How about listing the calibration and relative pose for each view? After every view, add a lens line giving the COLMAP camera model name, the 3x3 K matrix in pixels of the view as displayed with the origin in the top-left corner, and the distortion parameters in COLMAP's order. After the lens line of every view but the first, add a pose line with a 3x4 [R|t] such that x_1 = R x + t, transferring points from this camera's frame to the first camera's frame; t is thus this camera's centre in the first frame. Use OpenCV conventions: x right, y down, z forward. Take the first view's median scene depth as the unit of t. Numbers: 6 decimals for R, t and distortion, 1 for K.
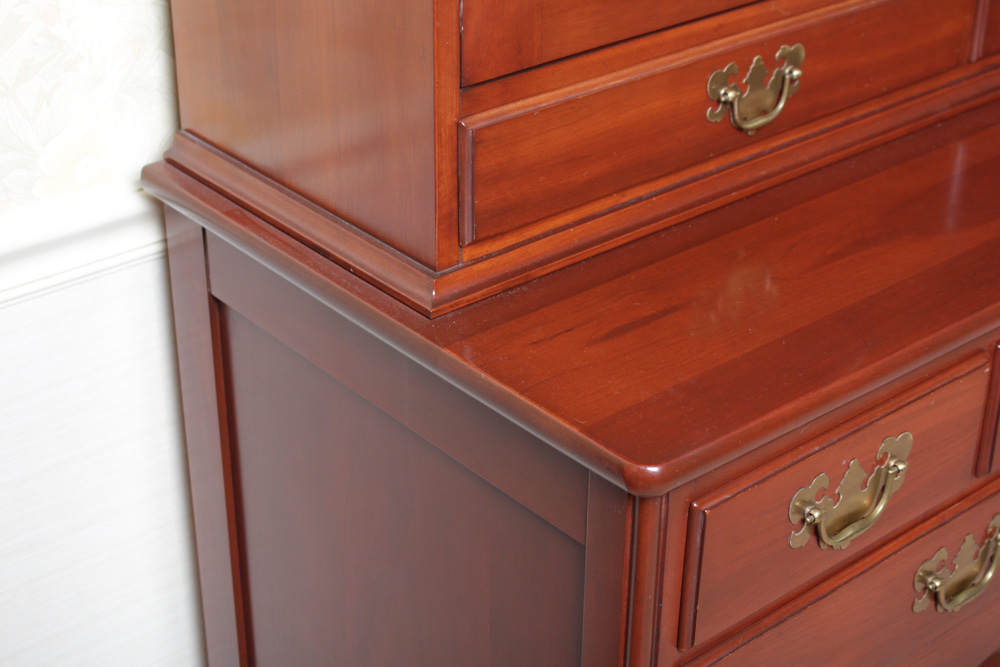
lens RADIAL K [[1762.5, 0, 500.0], [0, 1762.5, 333.5], [0, 0, 1]] dist [-0.030639, 0.022515]
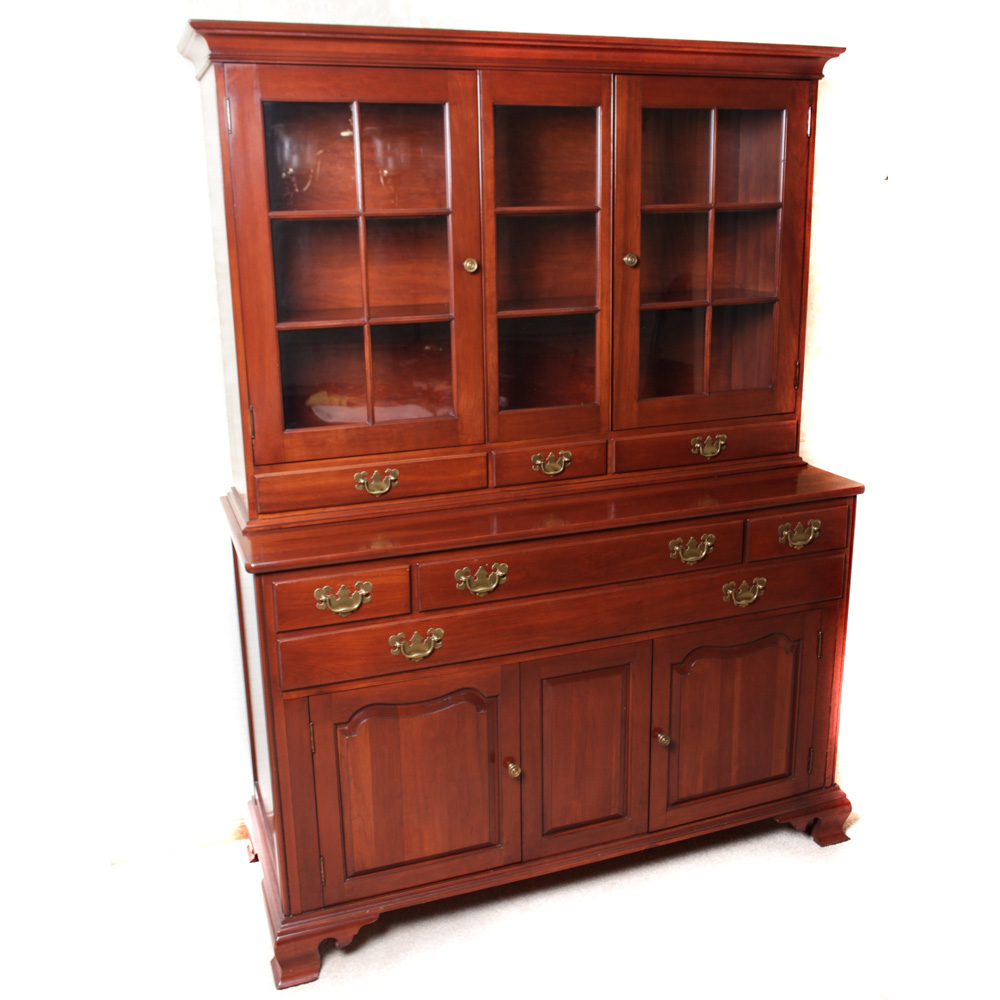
lens RADIAL K [[1038.6, 0, 502.7], [0, 1038.6, 484.1], [0, 0, 1]] dist [-0.041515, 0.013527]
pose [[0.938975, 0.066529, -0.337489, 1.034296], [-0.145890, 0.965530, -0.215565, 0.242745], [0.311514, 0.251646, 0.916315, -0.648905]]
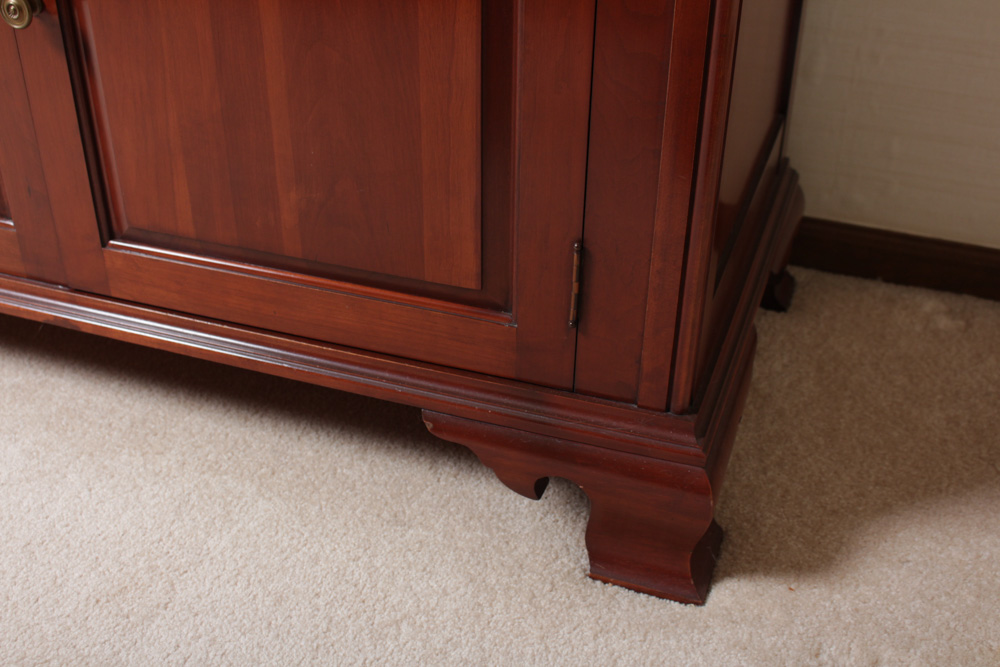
lens RADIAL K [[1113.7, 0, 500.0], [0, 1113.7, 333.5], [0, 0, 1]] dist [-0.068305, 0.008237]
pose [[0.496977, 0.459929, -0.735852, 1.433440], [-0.427670, 0.867667, 0.253480, 0.115173], [0.755058, 0.188728, 0.627909, 1.327649]]
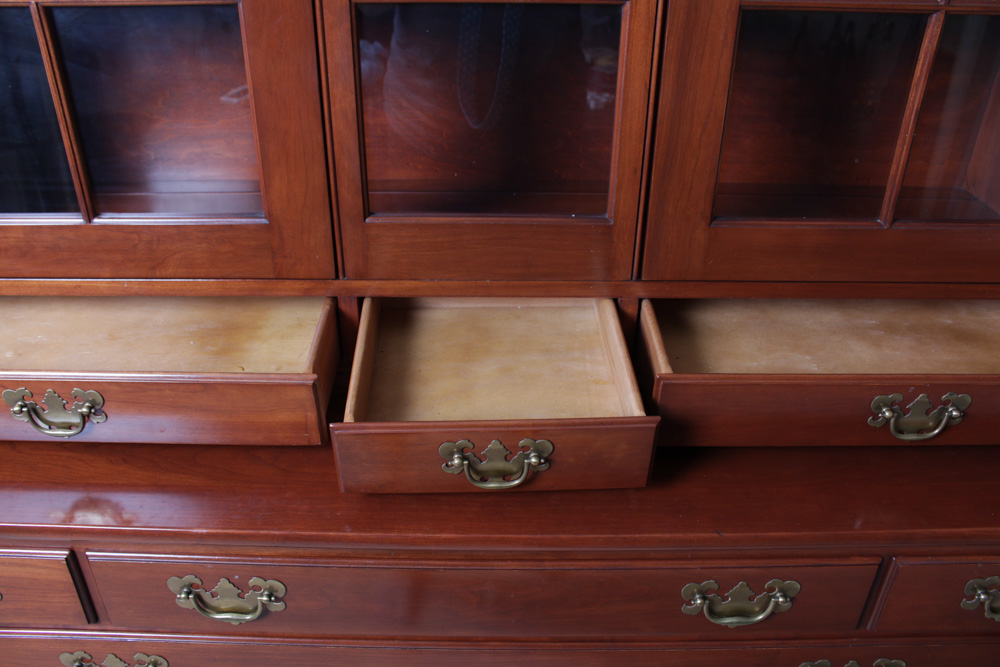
lens RADIAL K [[823.0, 0, 495.6], [0, 823.0, 332.4], [0, 0, 1]] dist [-0.153313, 0.118222]
pose [[0.761931, 0.332719, -0.555661, 0.854027], [-0.317063, 0.939736, 0.127933, -0.358864], [0.564740, 0.078703, 0.821507, 0.646168]]
